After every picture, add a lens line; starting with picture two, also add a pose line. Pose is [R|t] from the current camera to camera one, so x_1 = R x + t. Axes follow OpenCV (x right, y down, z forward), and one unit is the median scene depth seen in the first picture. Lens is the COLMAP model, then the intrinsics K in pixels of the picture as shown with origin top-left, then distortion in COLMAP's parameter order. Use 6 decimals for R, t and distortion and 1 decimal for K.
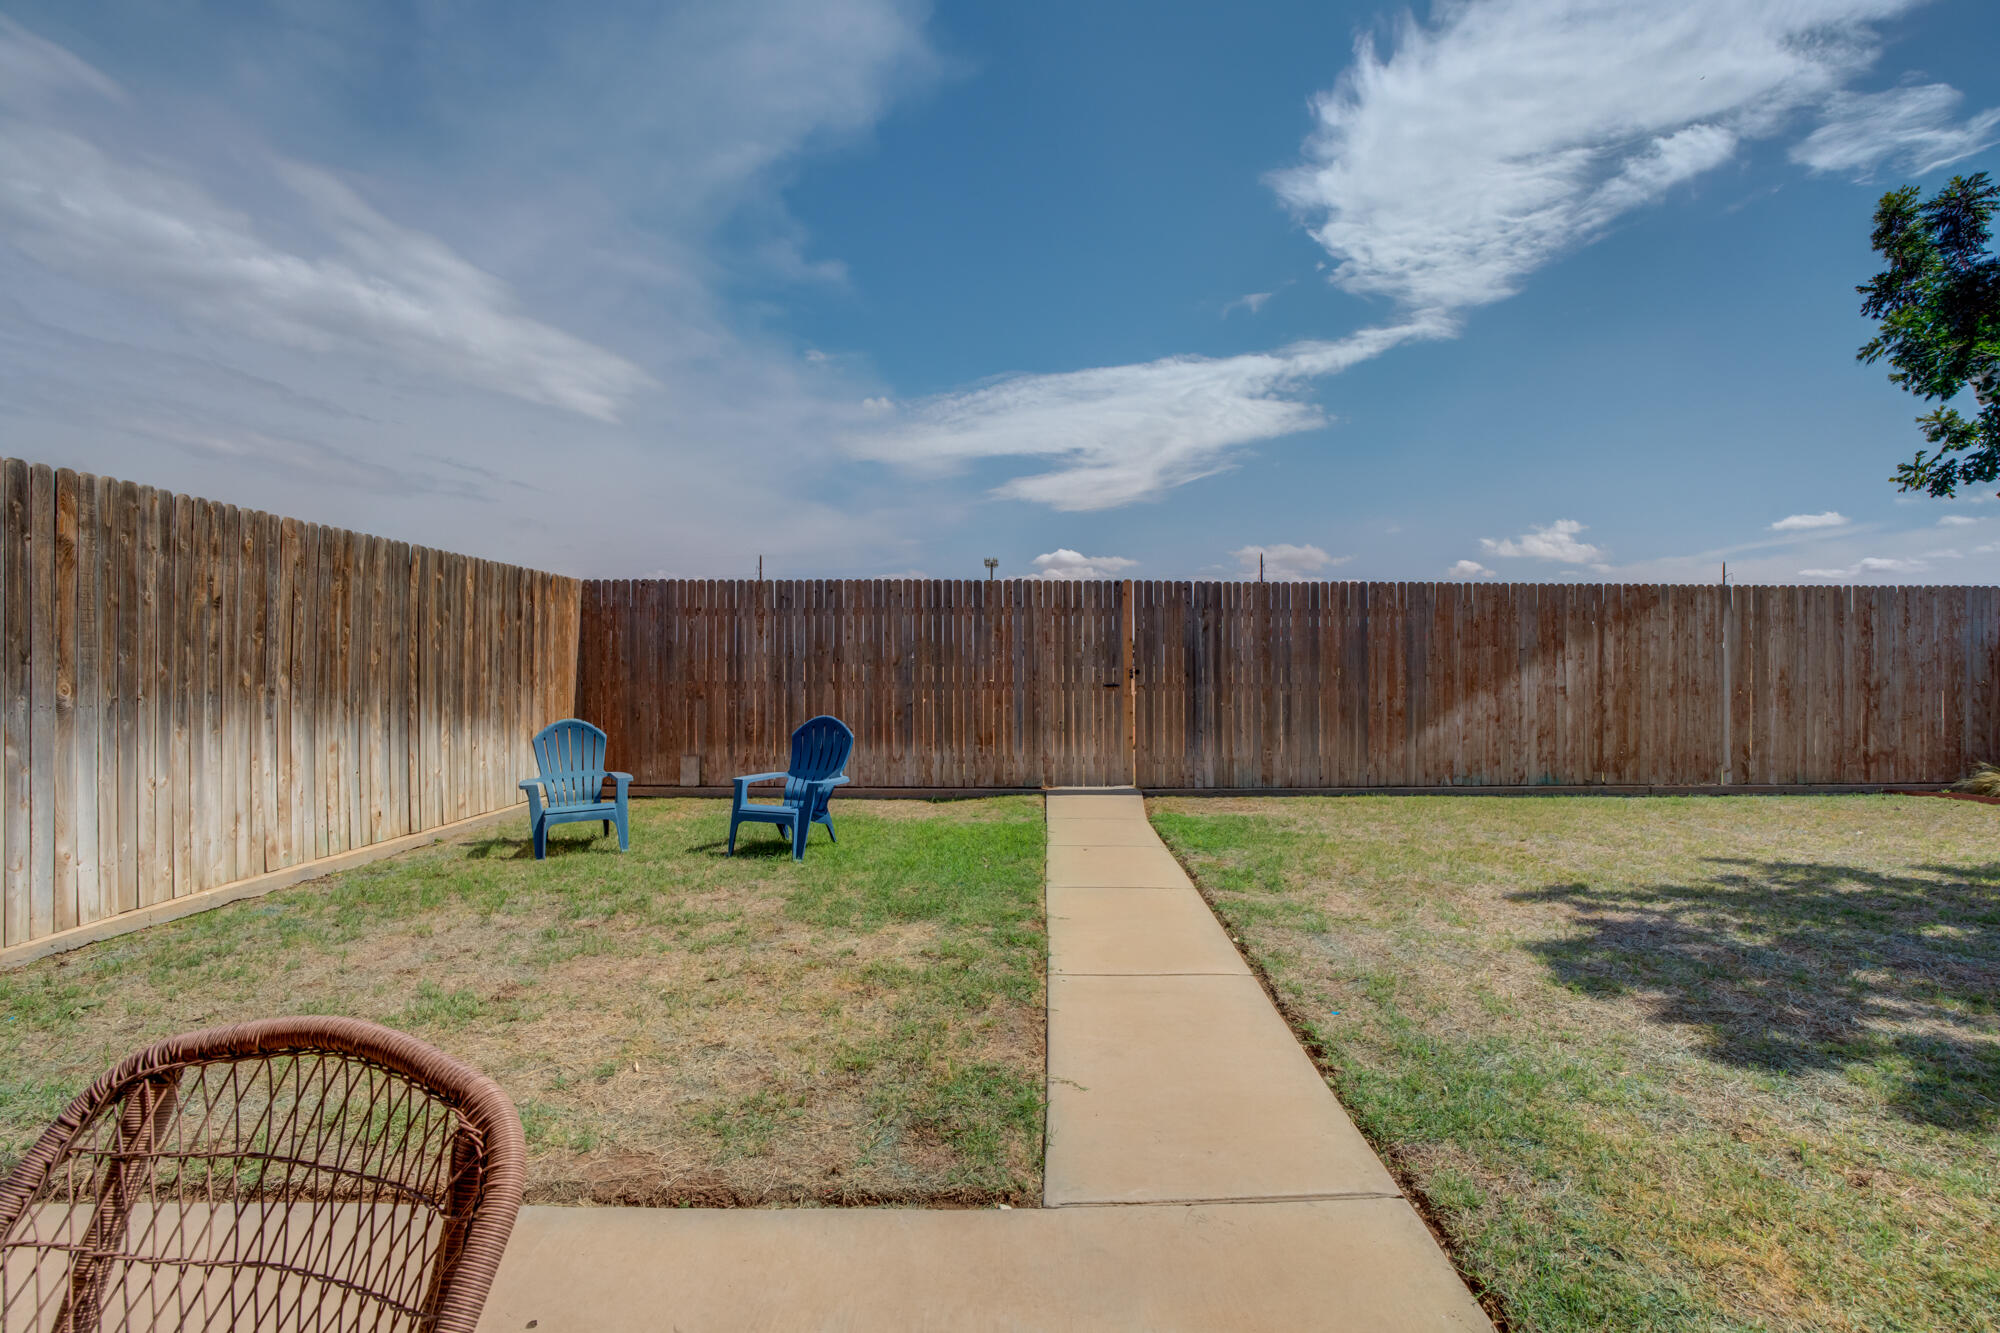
lens RADIAL K [[924.1, 0, 1005.6], [0, 924.1, 678.3], [0, 0, 1]] dist [-0.069378, 0.027280]
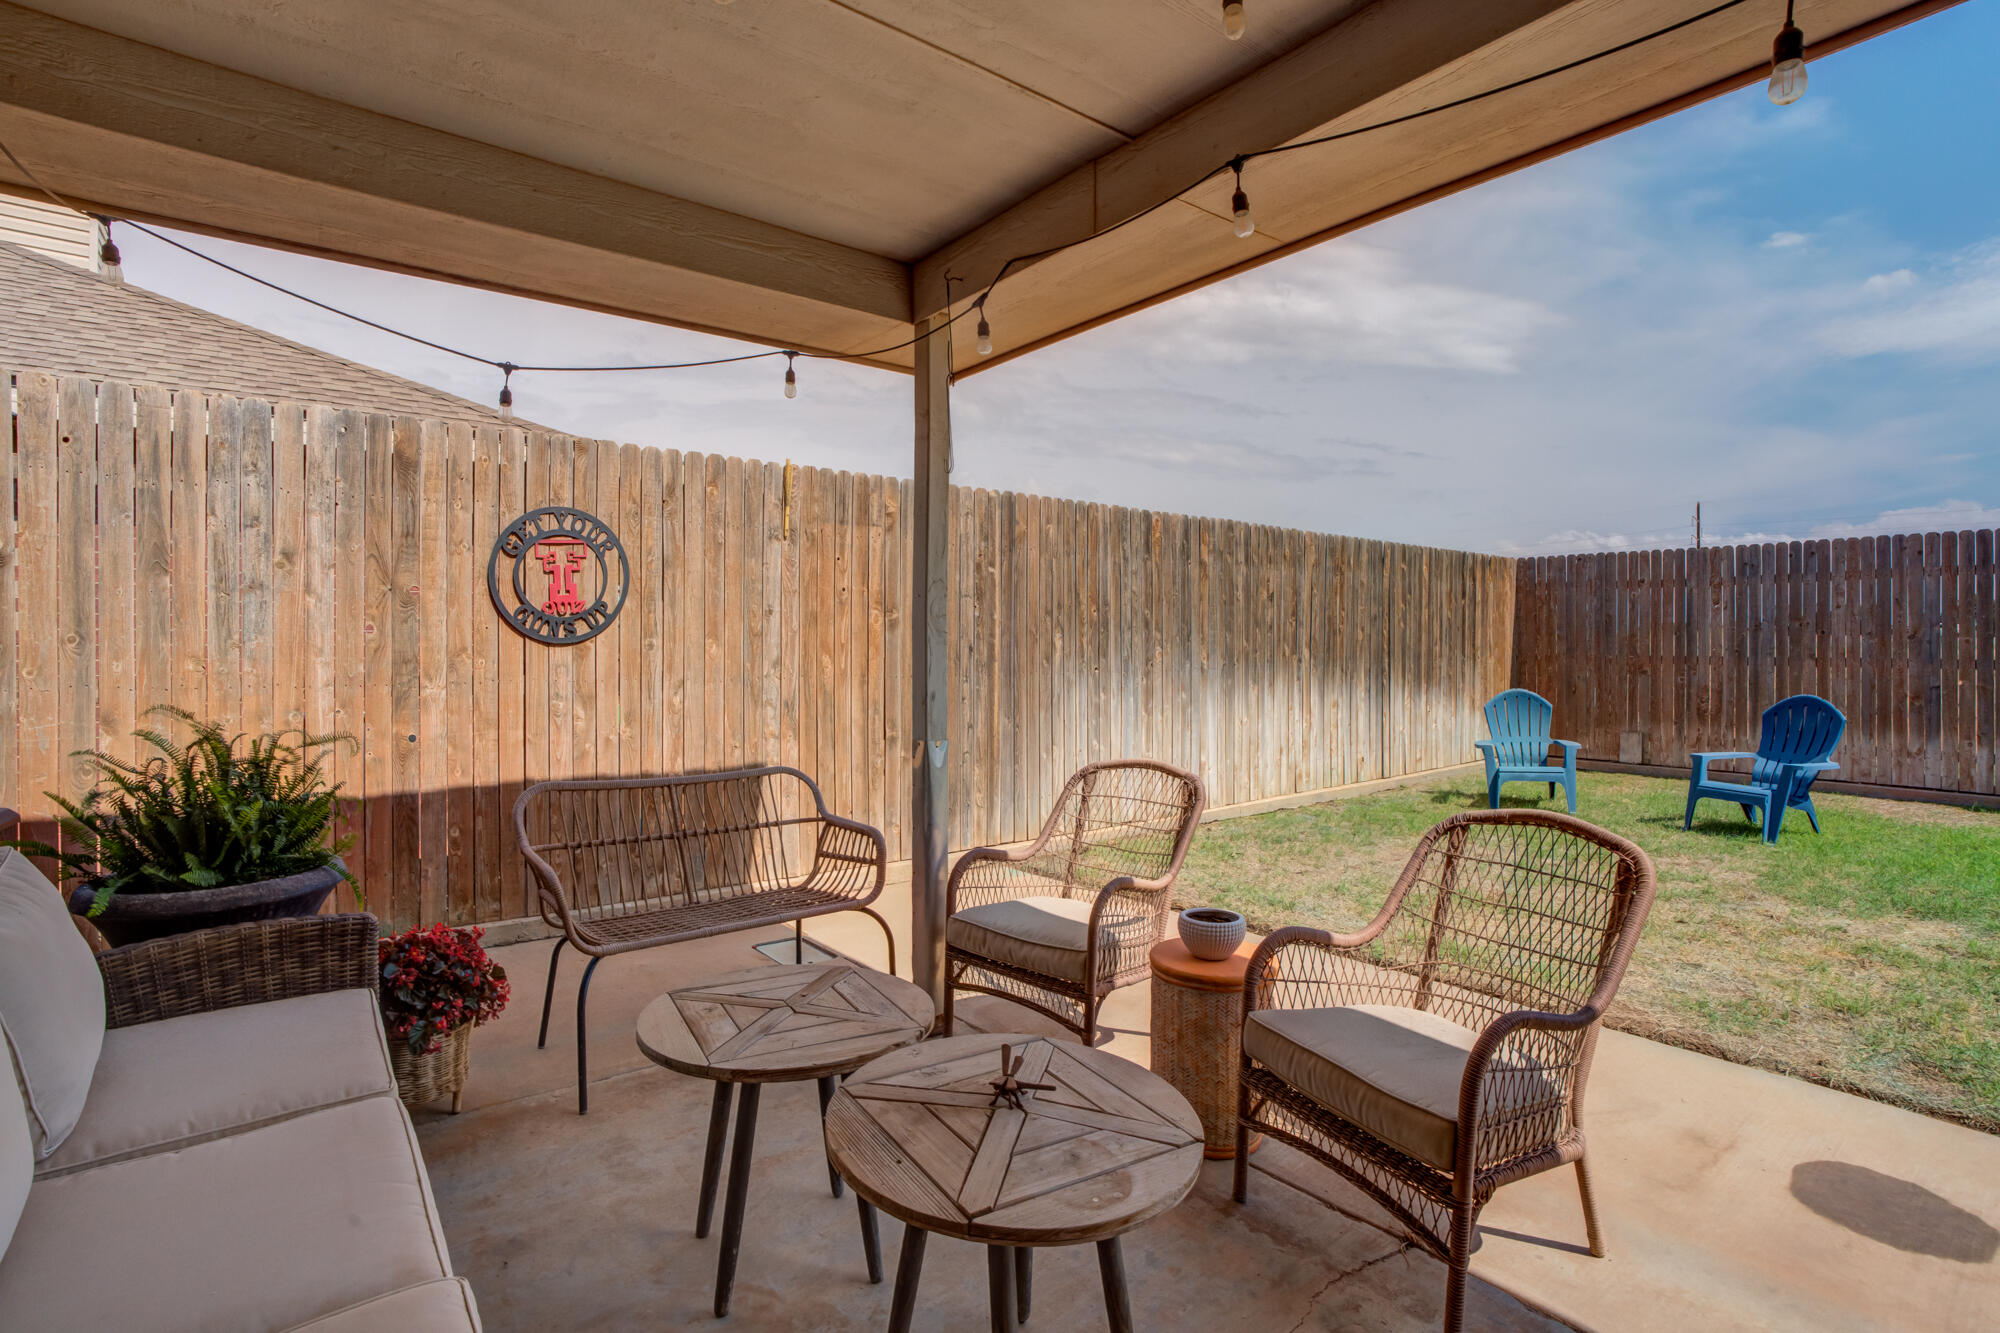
lens RADIAL K [[967.0, 0, 1010.5], [0, 967.0, 645.5], [0, 0, 1]] dist [-0.063849, 0.027127]
pose [[0.628005, 0.002293, -0.778206, 0.022585], [-0.006596, 0.999975, -0.002376, -0.000818], [0.778181, 0.006625, 0.628005, -0.143975]]
